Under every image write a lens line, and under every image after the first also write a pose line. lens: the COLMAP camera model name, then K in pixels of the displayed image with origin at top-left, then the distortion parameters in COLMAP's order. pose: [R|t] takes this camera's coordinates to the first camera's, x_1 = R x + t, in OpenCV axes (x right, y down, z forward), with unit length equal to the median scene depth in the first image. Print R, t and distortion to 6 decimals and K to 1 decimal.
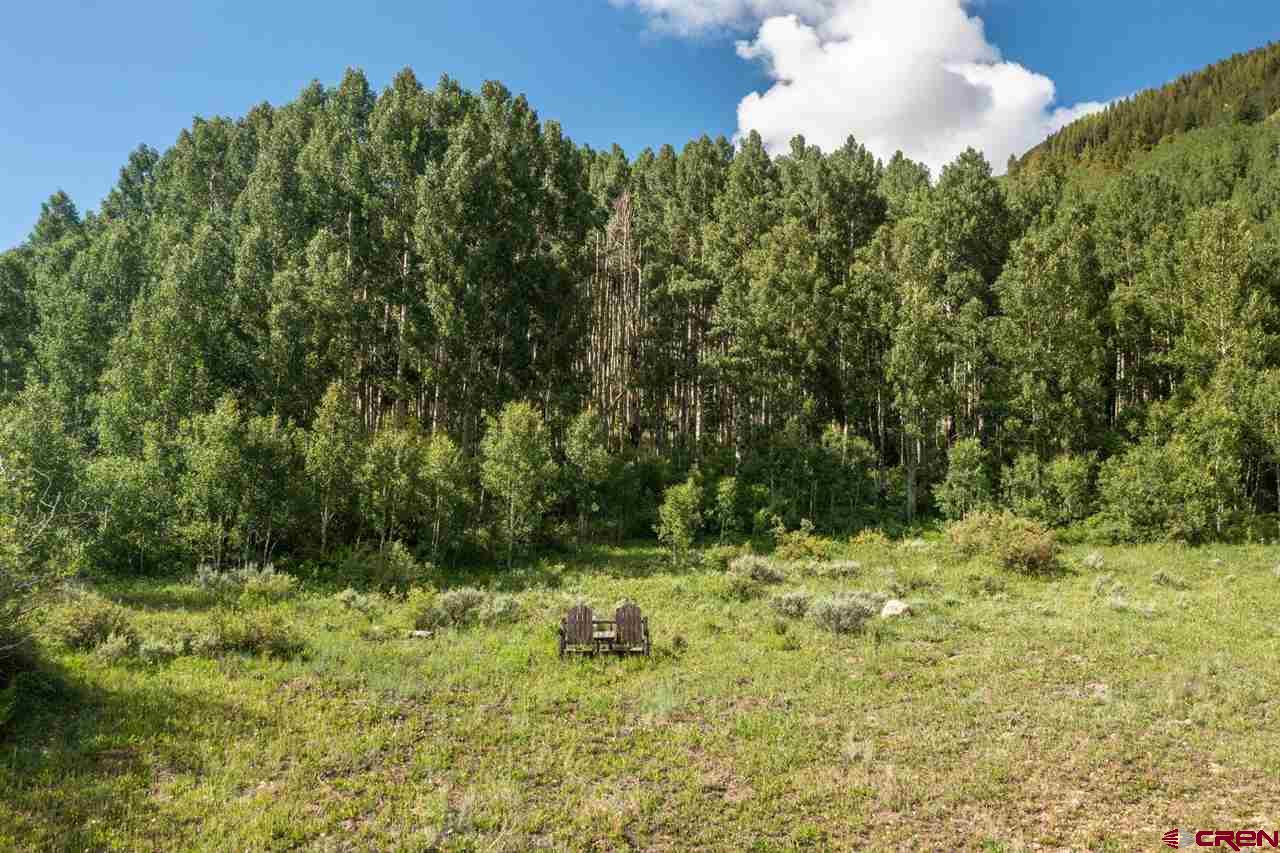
lens RADIAL K [[1001.4, 0, 637.3], [0, 1001.4, 430.2], [0, 0, 1]] dist [-0.027578, 0.004602]
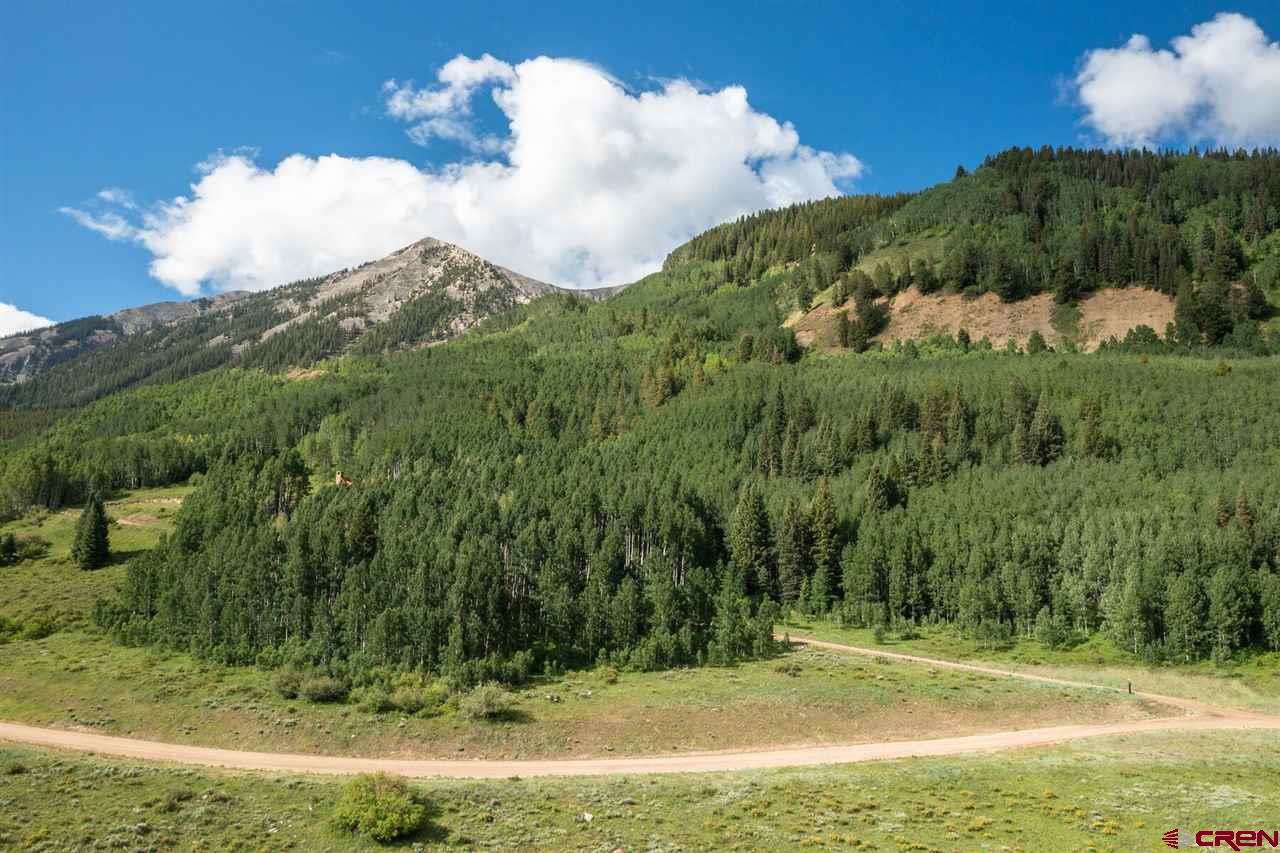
lens RADIAL K [[999.1, 0, 637.1], [0, 999.1, 431.7], [0, 0, 1]] dist [-0.031112, 0.007079]
pose [[0.944371, 0.045793, 0.325679, -1.464703], [-0.049059, 0.998794, 0.001817, -1.375792], [-0.325203, -0.017693, 0.945479, -4.653973]]
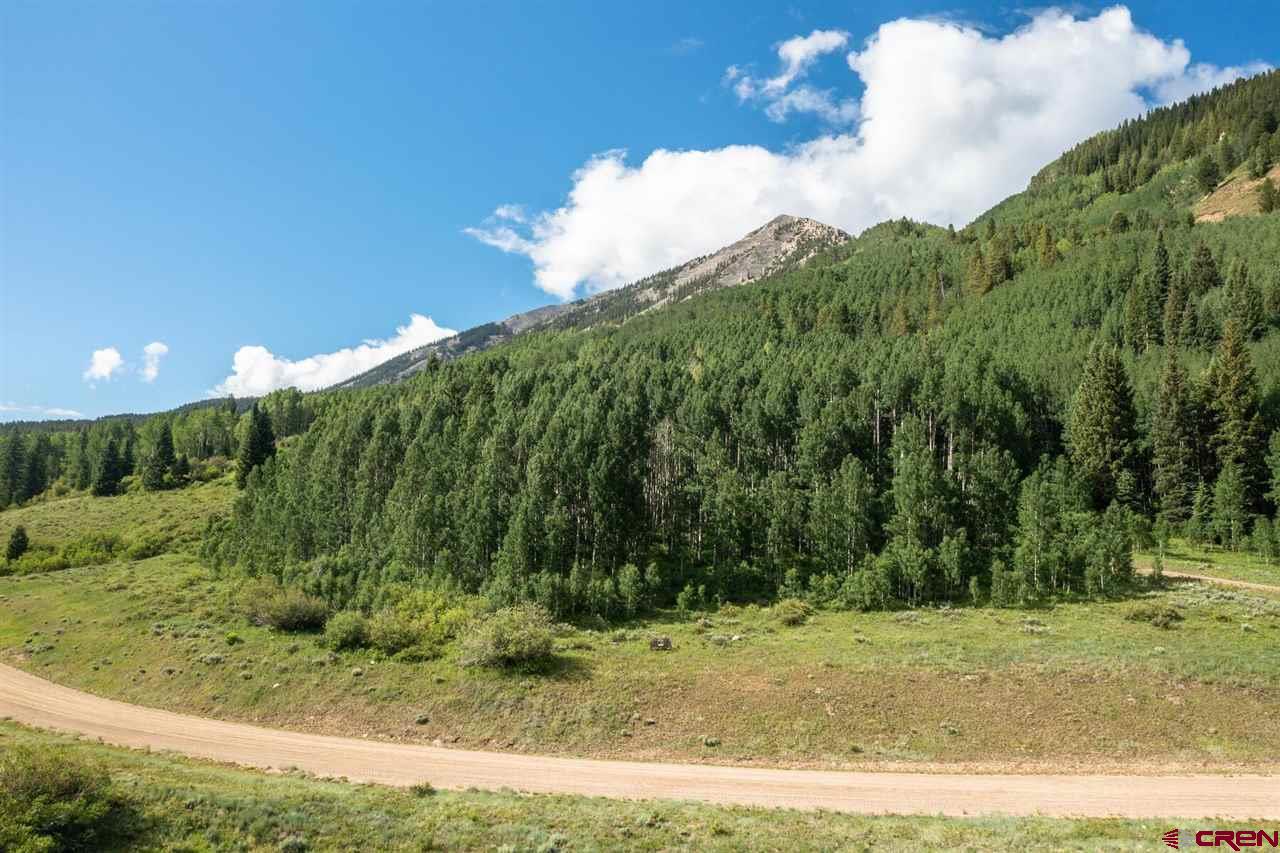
lens RADIAL K [[999.1, 0, 637.1], [0, 999.1, 431.7], [0, 0, 1]] dist [-0.031112, 0.007079]
pose [[0.999198, 0.004362, -0.039810, 0.022463], [-0.003448, 0.999730, 0.022976, -0.567045], [0.039900, -0.022821, 0.998943, -2.286522]]
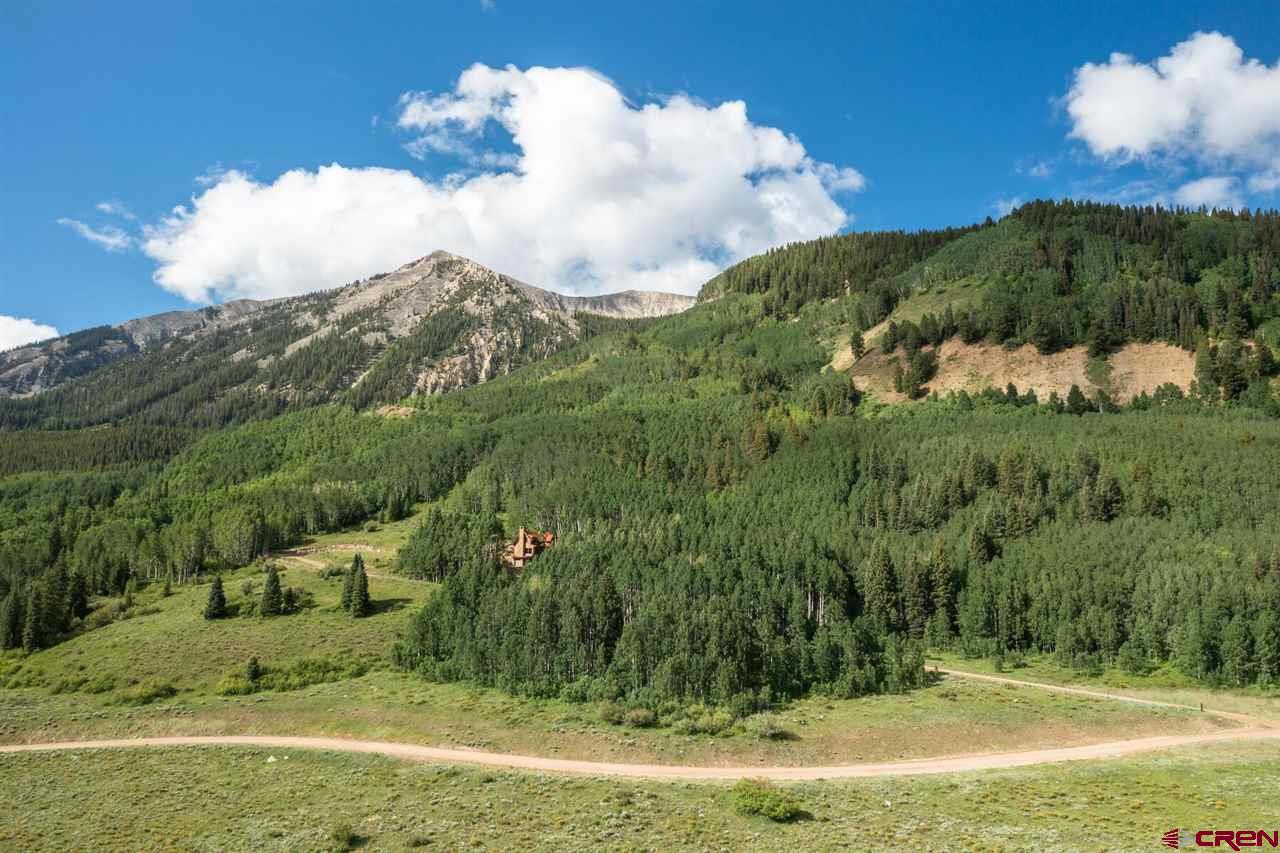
lens RADIAL K [[997.6, 0, 635.5], [0, 997.6, 428.0], [0, 0, 1]] dist [-0.029155, 0.000111]
pose [[0.941442, 0.041295, 0.334637, -3.914233], [-0.043207, 0.999065, -0.001731, -2.068306], [-0.334396, -0.012829, 0.942345, -6.098890]]
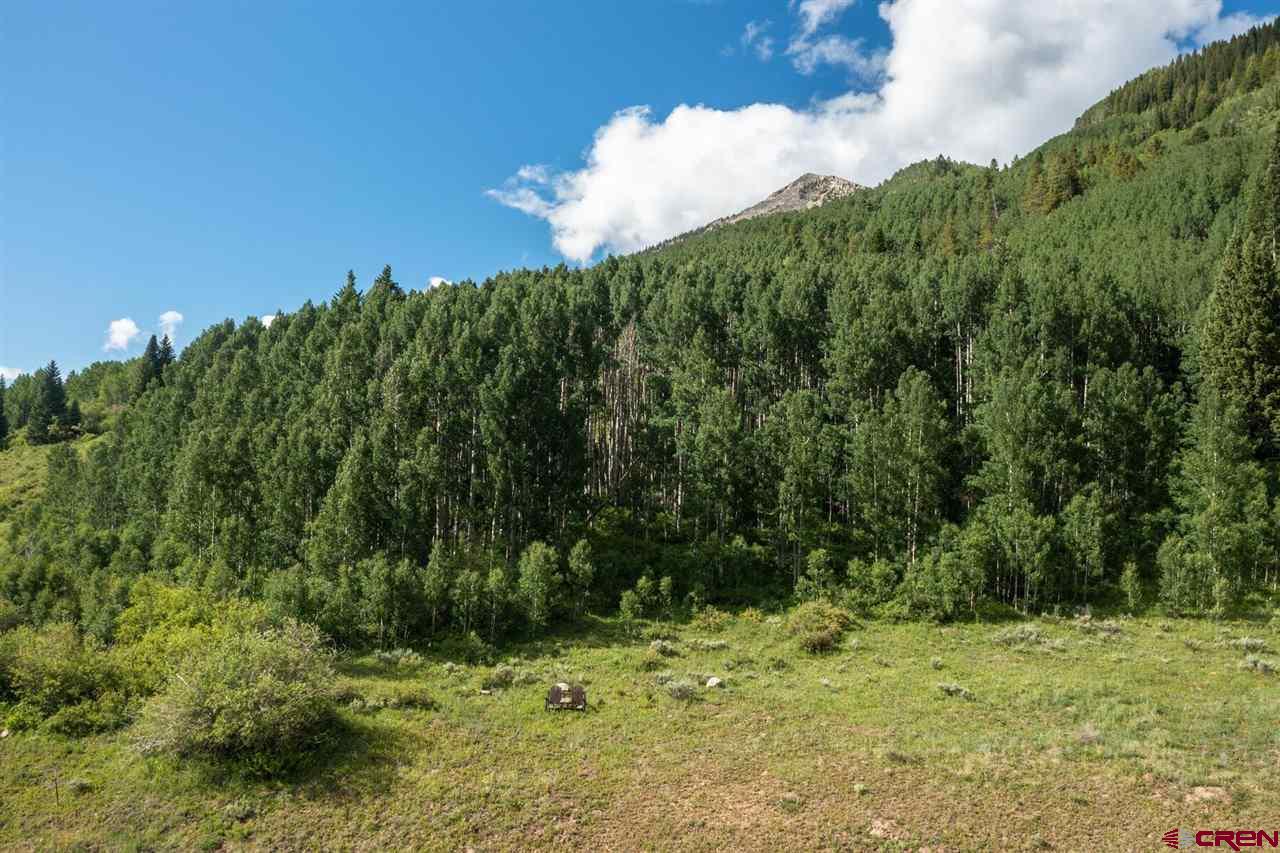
lens RADIAL K [[1001.4, 0, 637.3], [0, 1001.4, 430.2], [0, 0, 1]] dist [-0.027578, 0.004602]
pose [[0.997978, 0.003725, -0.063448, 0.186223], [-0.000286, 0.998534, 0.054122, -0.363479], [0.063556, -0.053994, 0.996517, -0.831392]]
